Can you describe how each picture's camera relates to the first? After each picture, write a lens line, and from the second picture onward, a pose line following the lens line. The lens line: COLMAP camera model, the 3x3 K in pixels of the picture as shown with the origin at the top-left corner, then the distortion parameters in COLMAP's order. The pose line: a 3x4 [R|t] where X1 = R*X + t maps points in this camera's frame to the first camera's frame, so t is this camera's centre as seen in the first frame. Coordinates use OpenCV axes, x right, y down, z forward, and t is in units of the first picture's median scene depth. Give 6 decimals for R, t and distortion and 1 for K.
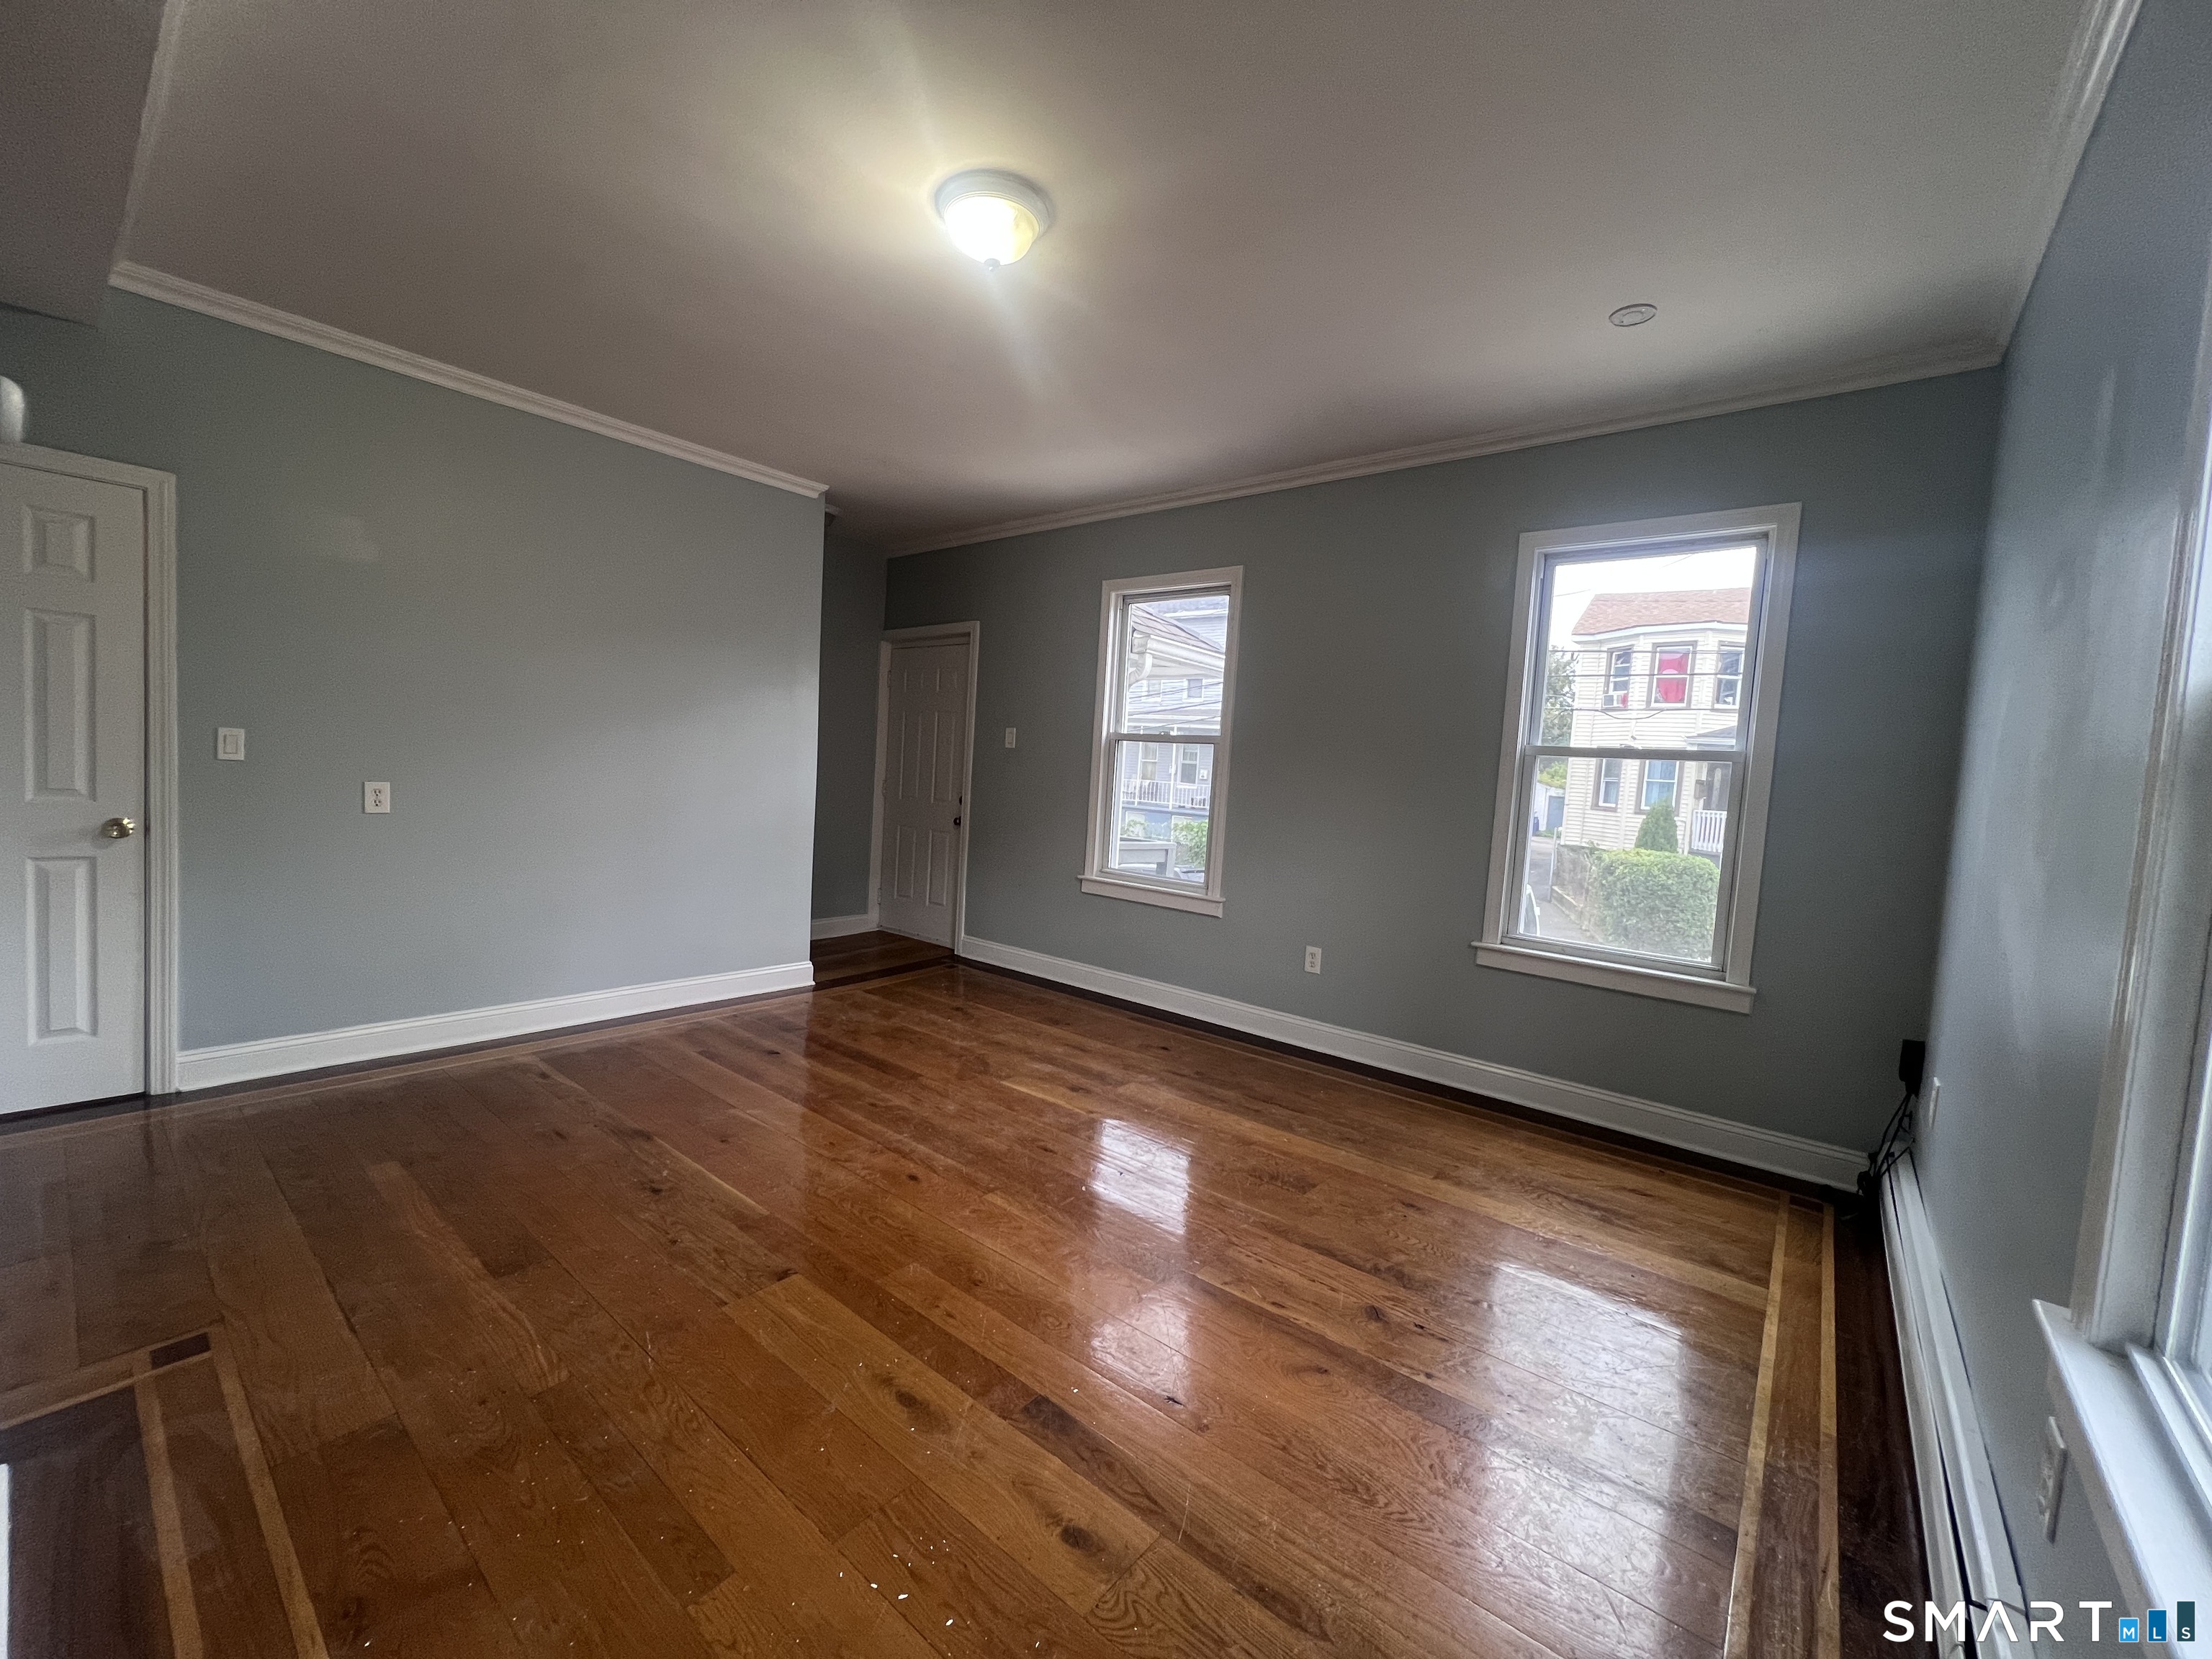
lens RADIAL K [[882.5, 0, 1103.2], [0, 882.5, 833.5], [0, 0, 1]] dist [-0.003996, 0.001257]
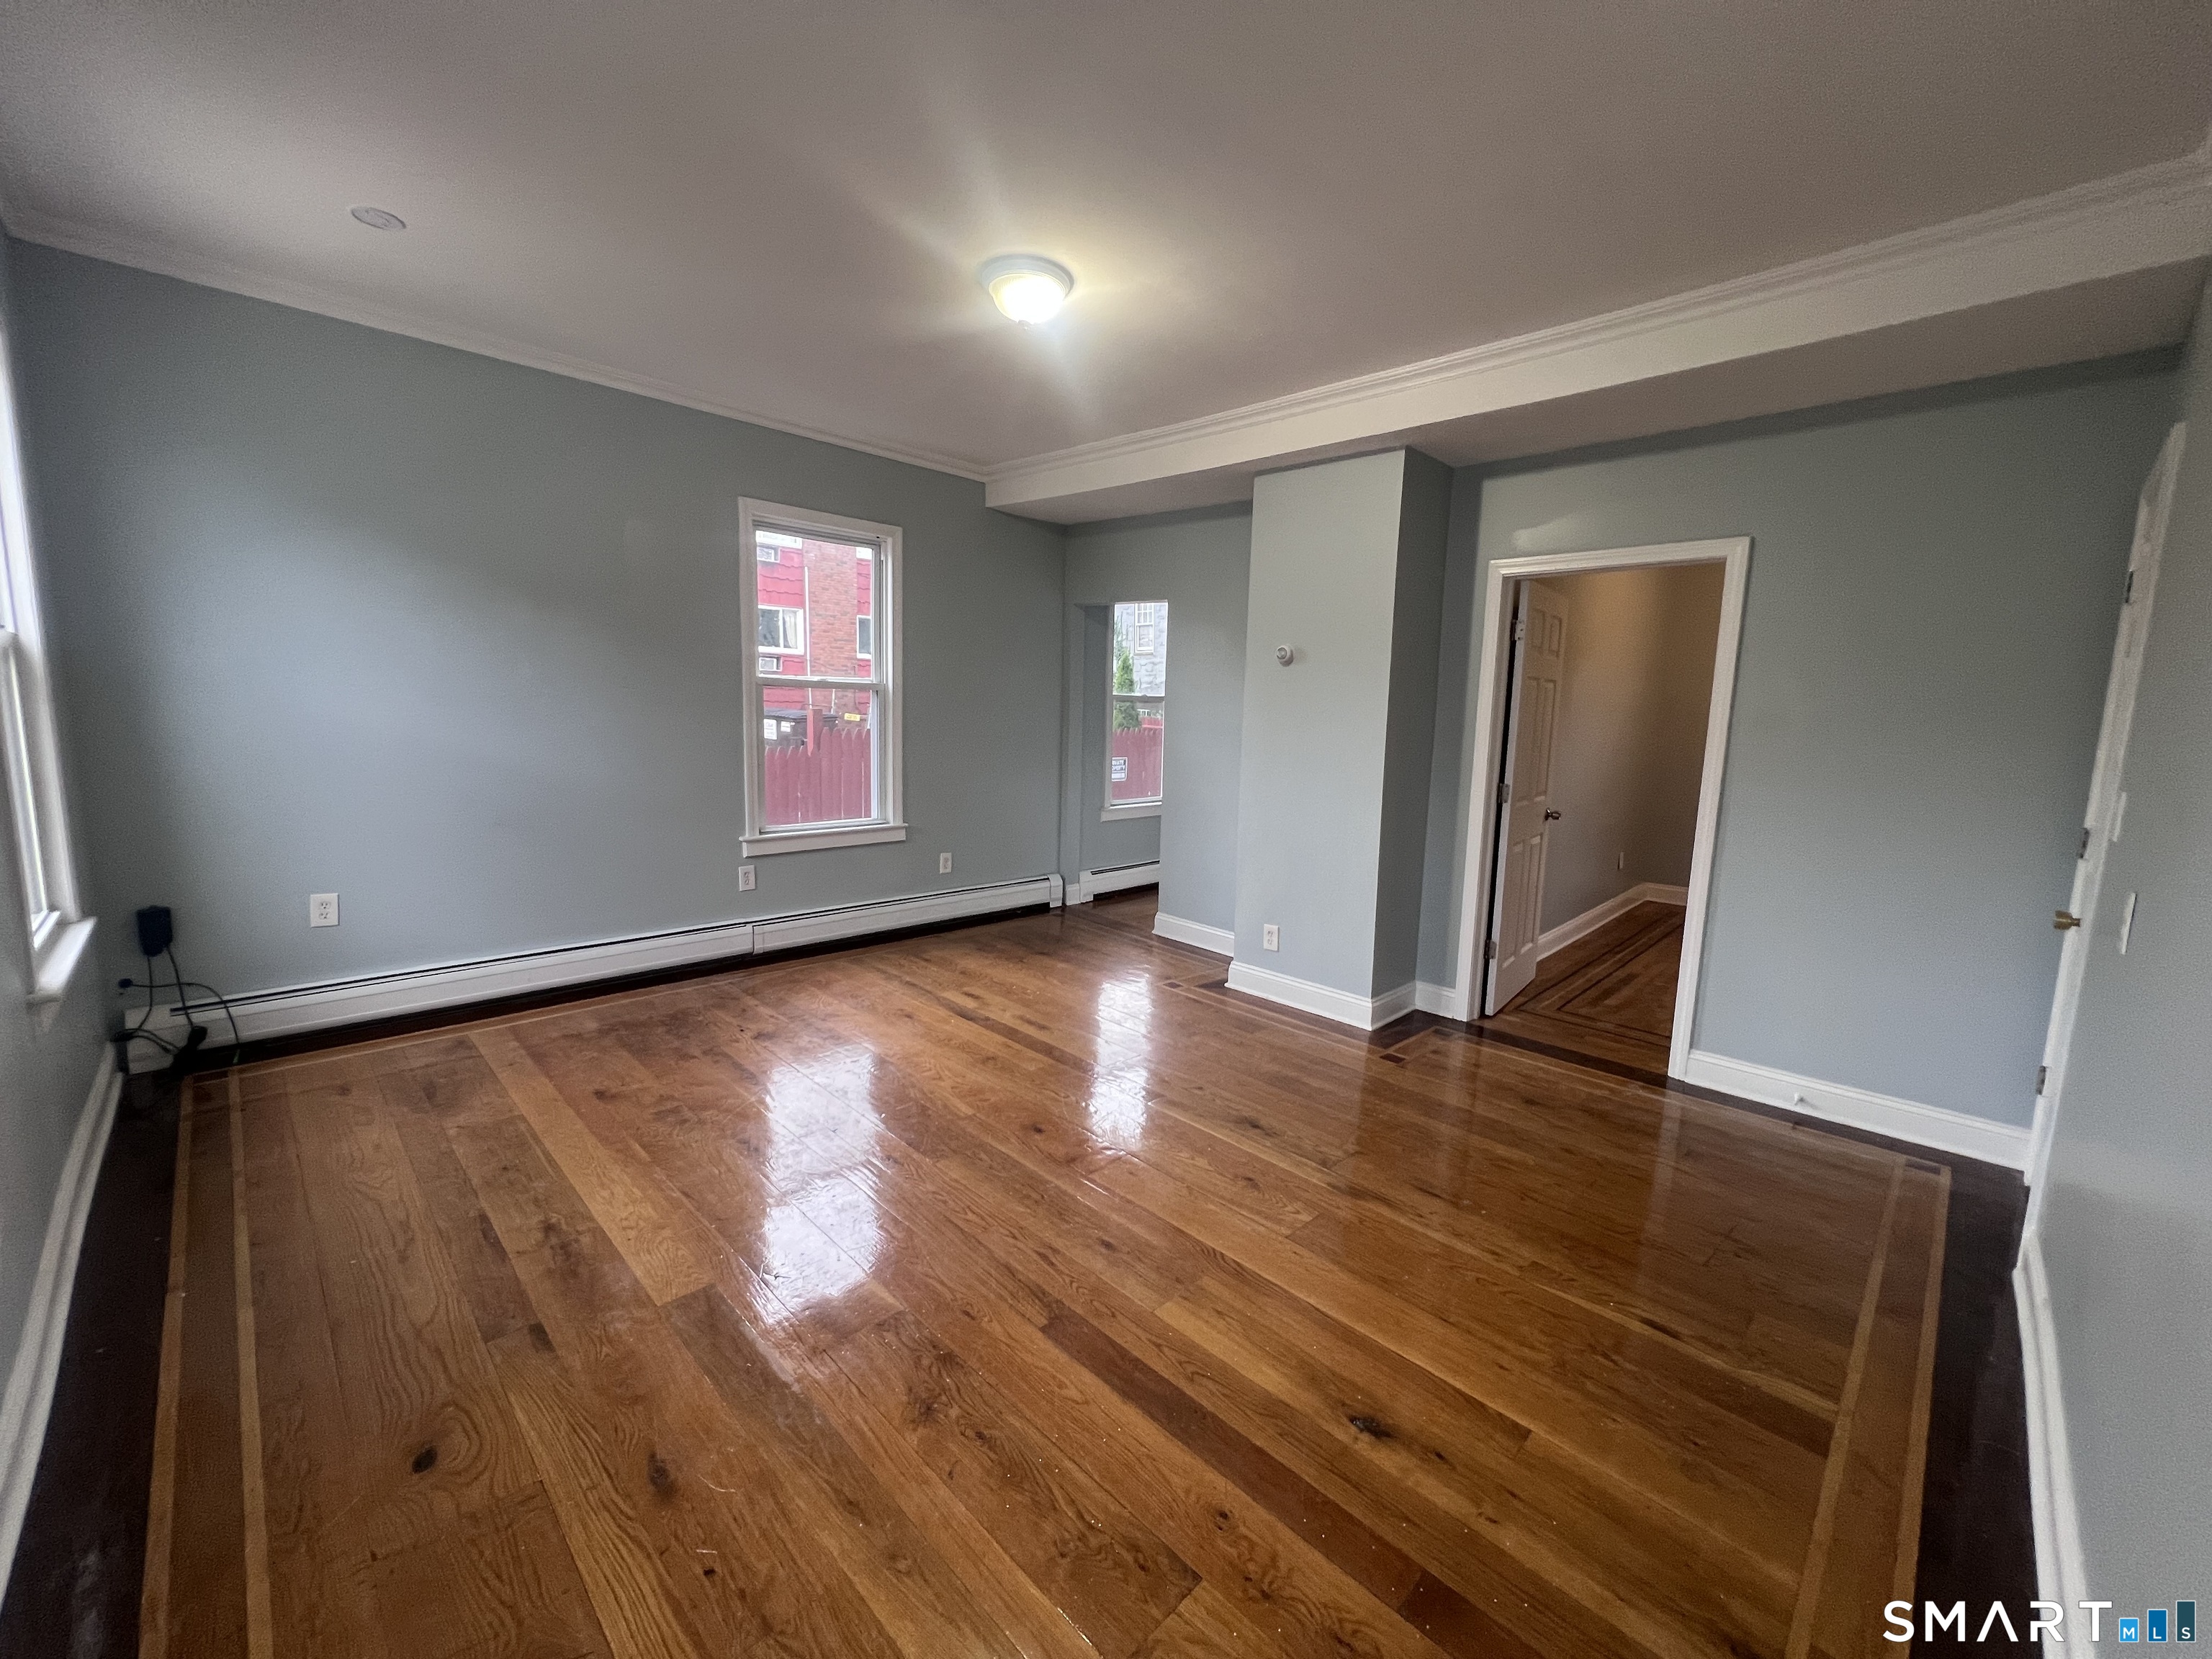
lens RADIAL K [[882.5, 0, 1100.2], [0, 882.5, 821.0], [0, 0, 1]] dist [-0.003996, 0.001257]
pose [[-0.991801, -0.098255, 0.081717, -0.271443], [-0.080738, 0.977415, 0.195296, -0.148802], [-0.099060, 0.187097, -0.977334, 1.564077]]
